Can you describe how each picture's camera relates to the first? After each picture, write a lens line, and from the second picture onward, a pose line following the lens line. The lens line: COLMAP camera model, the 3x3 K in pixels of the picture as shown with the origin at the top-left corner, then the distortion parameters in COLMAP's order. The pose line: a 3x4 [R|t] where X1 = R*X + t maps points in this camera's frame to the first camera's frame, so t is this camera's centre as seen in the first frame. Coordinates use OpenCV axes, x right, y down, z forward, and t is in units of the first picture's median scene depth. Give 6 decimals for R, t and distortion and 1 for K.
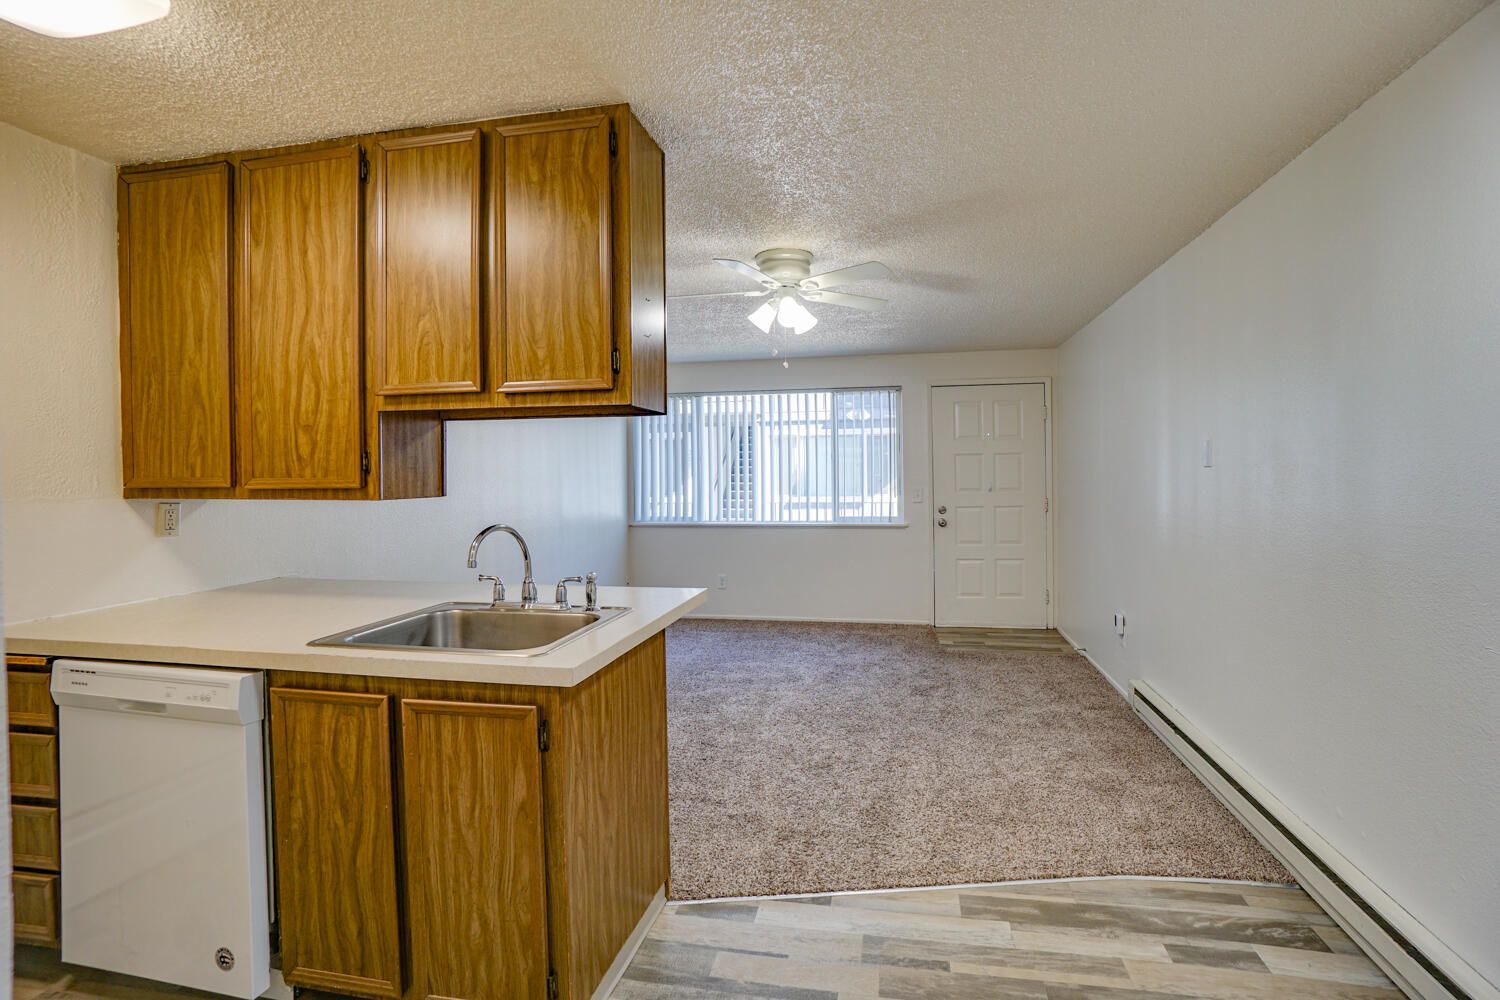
lens RADIAL K [[692.1, 0, 747.0], [0, 692.1, 483.3], [0, 0, 1]] dist [-0.034295, 0.011331]
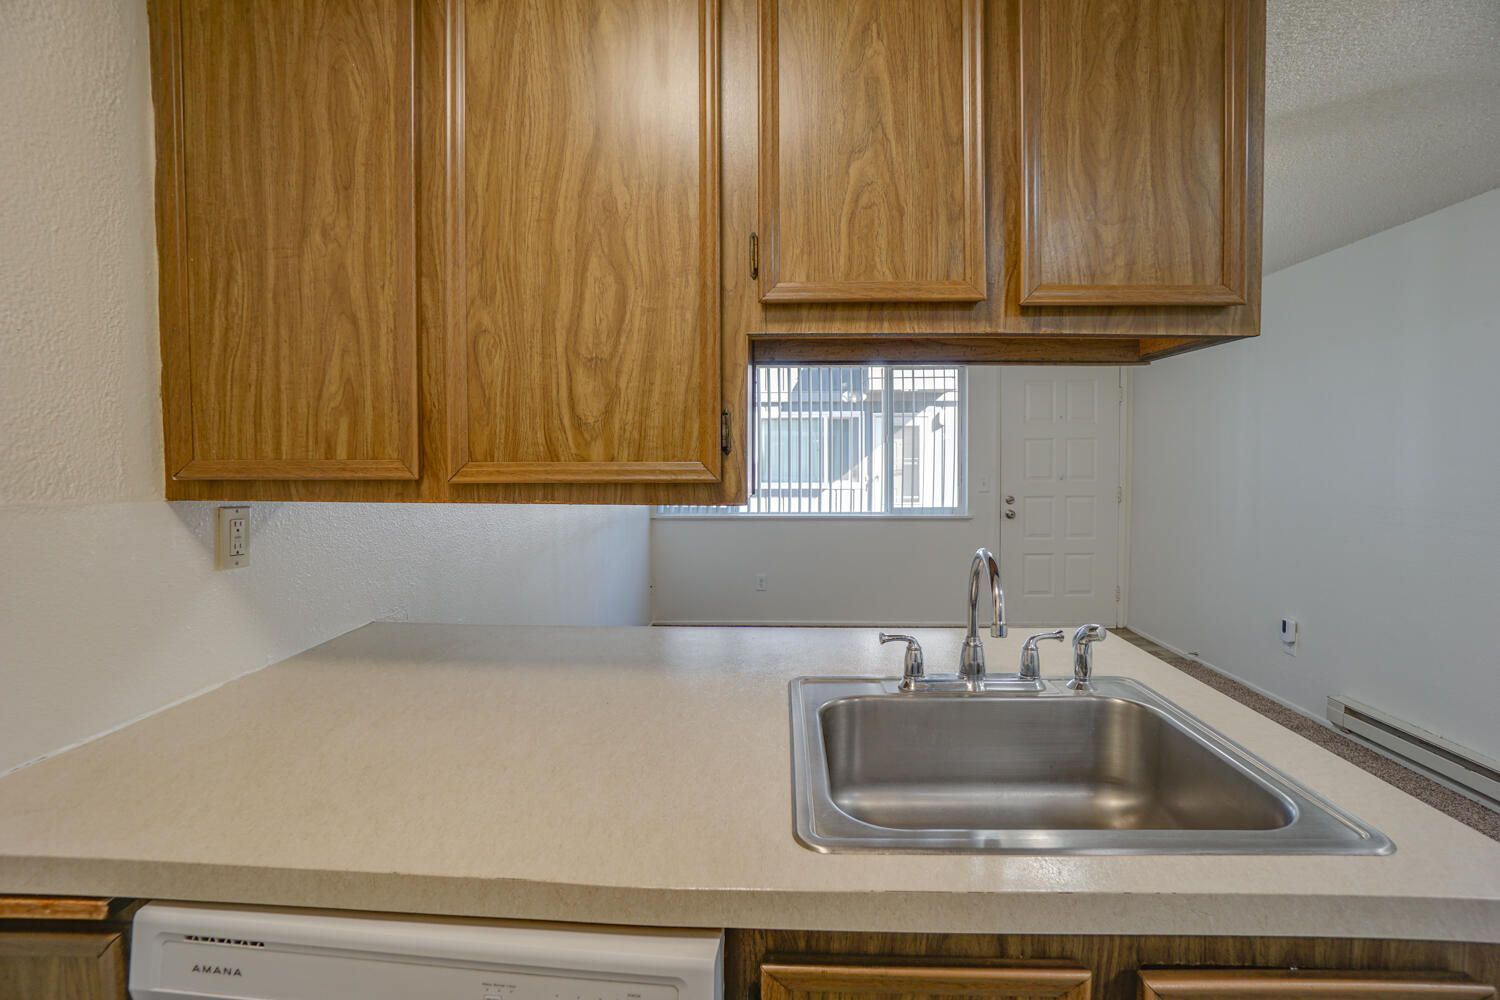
lens RADIAL K [[698.4, 0, 760.4], [0, 698.4, 493.2], [0, 0, 1]] dist [-0.072448, 0.026445]
pose [[0.988896, 0.000208, 0.148607, -0.578525], [-0.005580, 0.999346, 0.035732, -0.003857], [-0.148502, -0.036165, 0.988251, 0.453666]]
